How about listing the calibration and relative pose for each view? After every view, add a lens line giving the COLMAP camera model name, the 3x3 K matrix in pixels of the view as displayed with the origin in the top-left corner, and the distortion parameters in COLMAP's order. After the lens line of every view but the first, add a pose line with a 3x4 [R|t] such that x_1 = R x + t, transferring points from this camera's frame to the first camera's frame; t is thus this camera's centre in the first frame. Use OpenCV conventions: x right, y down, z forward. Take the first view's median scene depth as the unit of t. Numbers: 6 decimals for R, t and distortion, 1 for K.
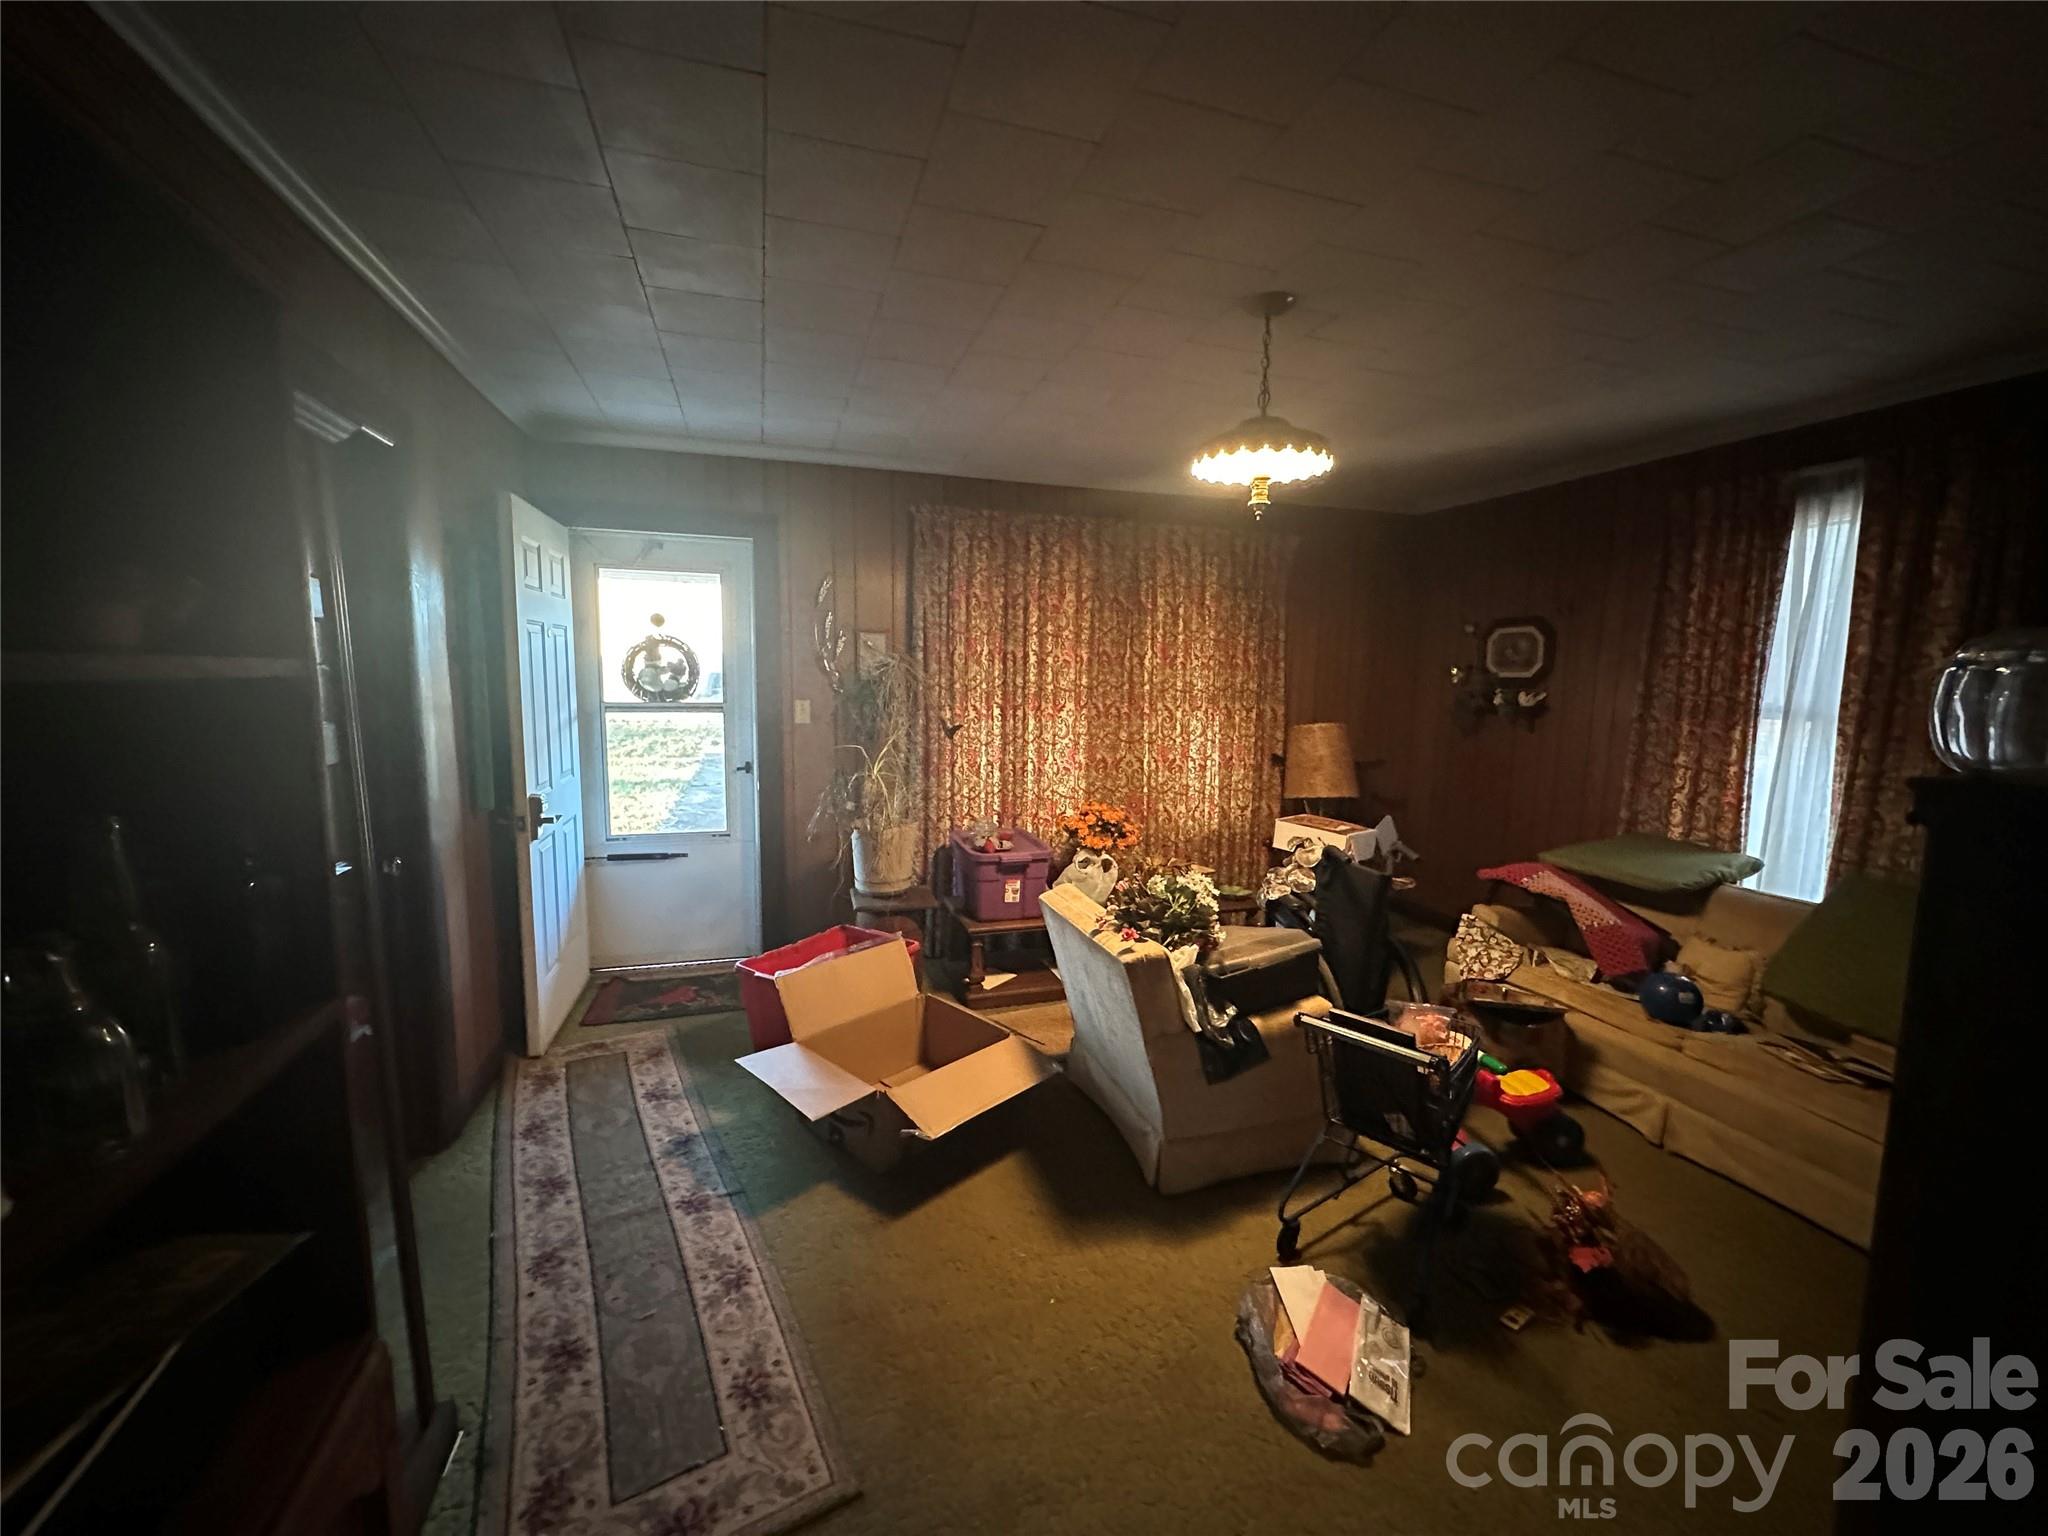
lens RADIAL K [[817.8, 0, 1025.3], [0, 817.8, 761.2], [0, 0, 1]] dist [-0.001578, 0.000061]
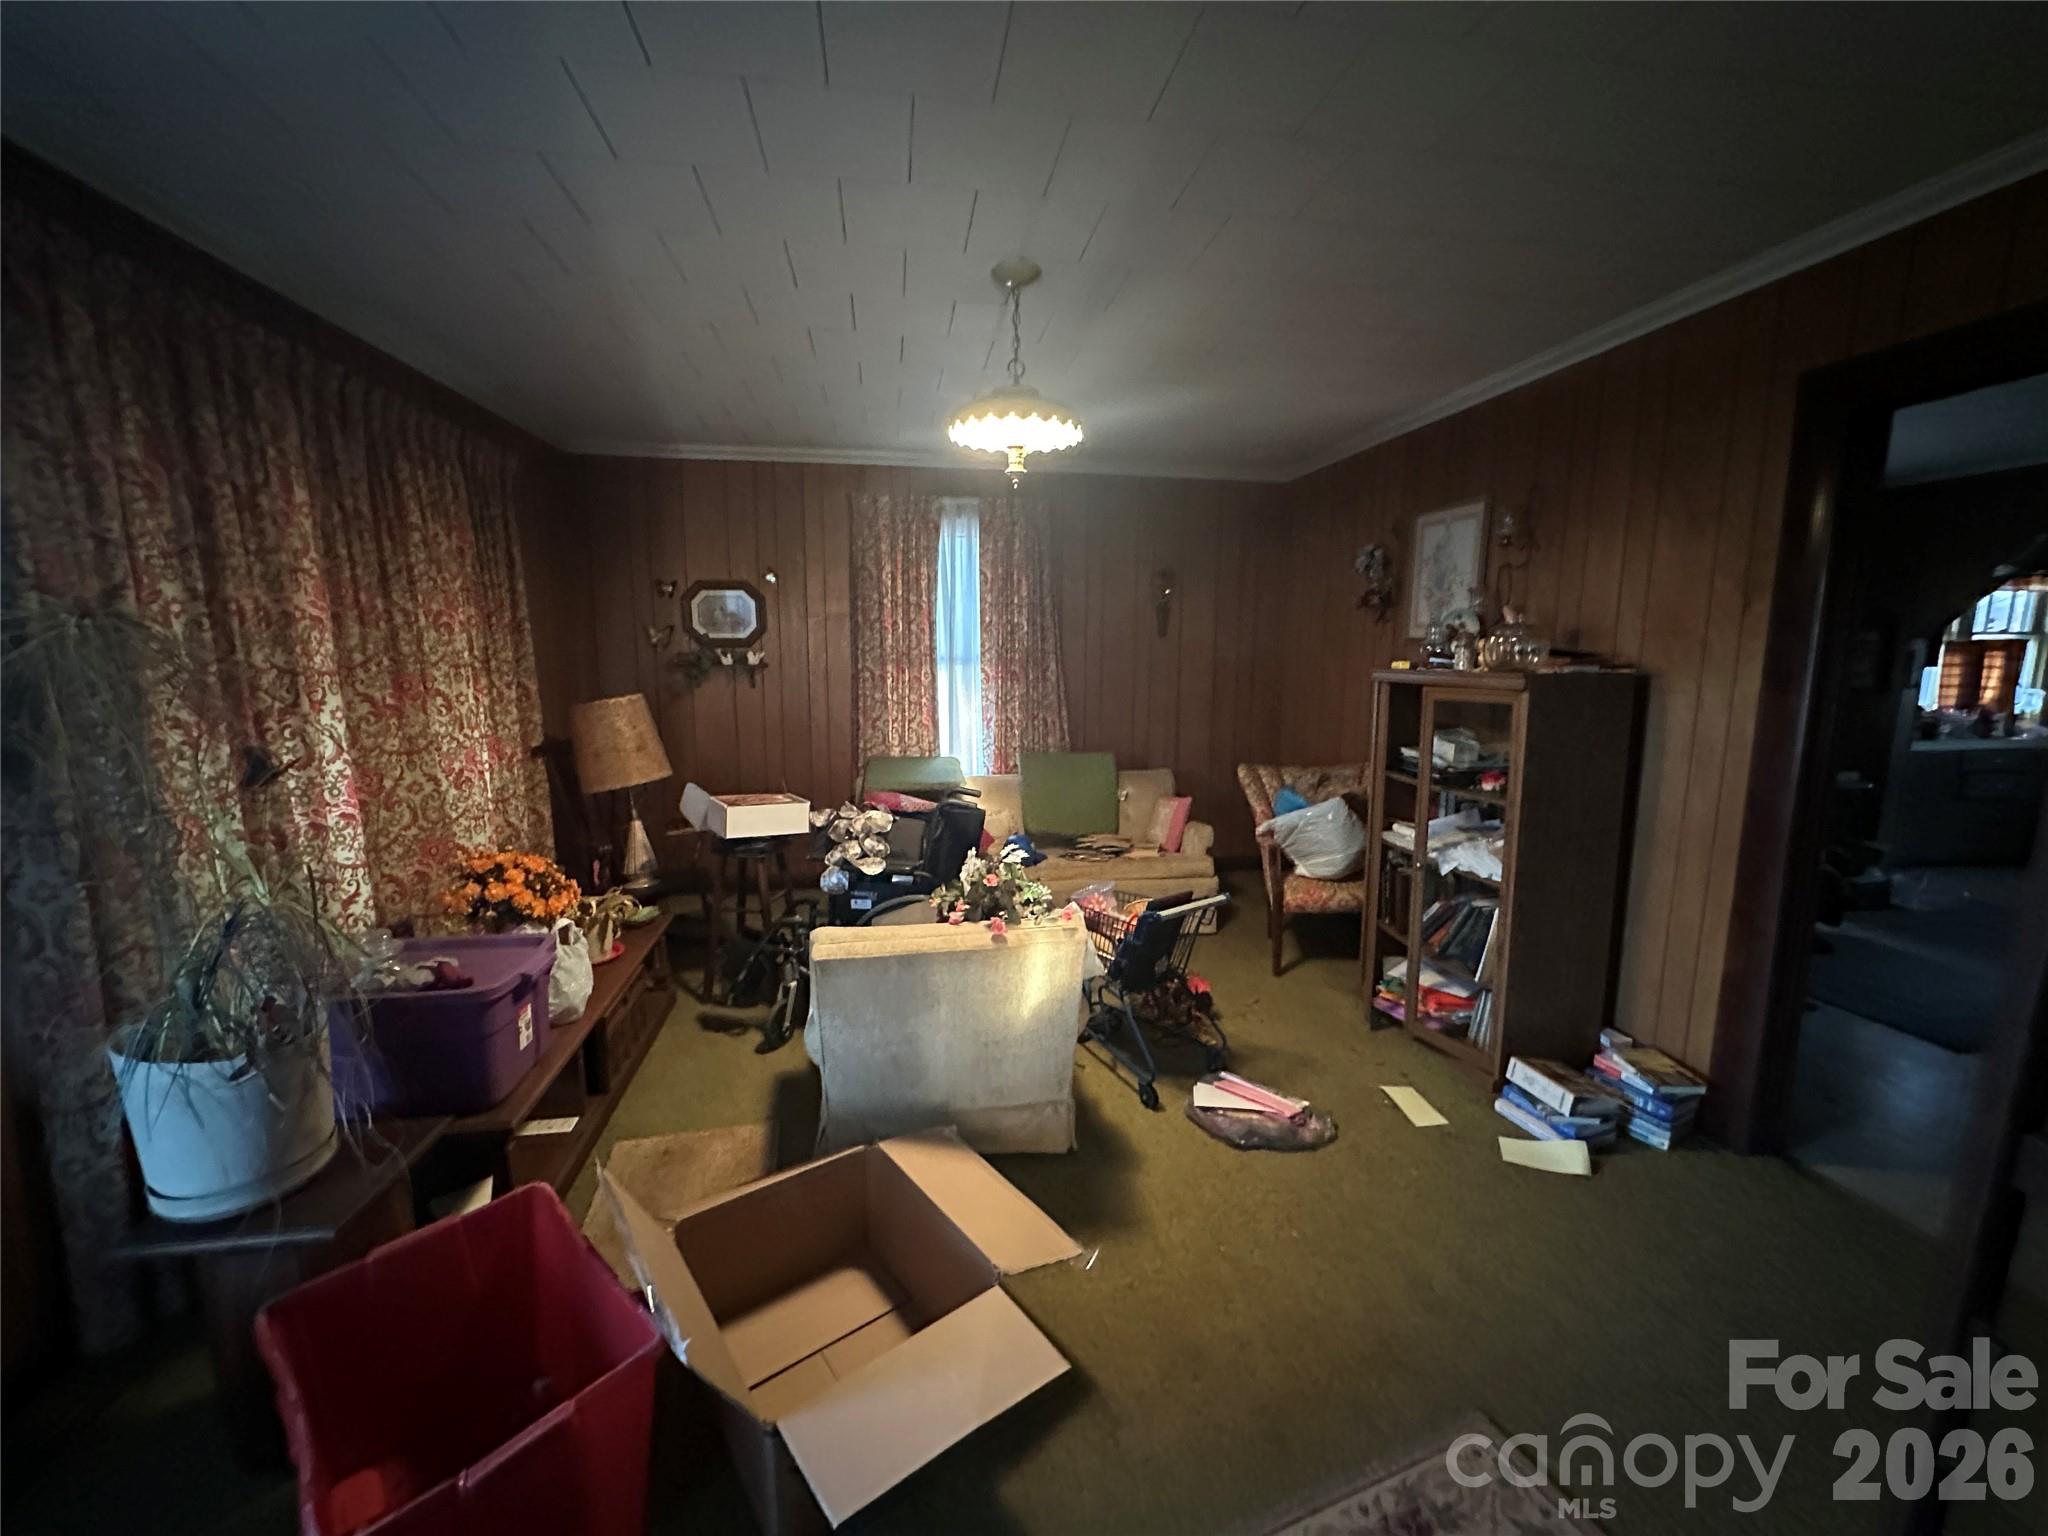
lens RADIAL K [[817.8, 0, 1025.3], [0, 817.8, 761.2], [0, 0, 1]] dist [-0.001578, 0.000061]
pose [[0.147630, -0.160606, 0.975915, -0.556666], [0.108062, 0.983439, 0.145498, -0.078017], [-0.983122, 0.083979, 0.162541, 0.619589]]
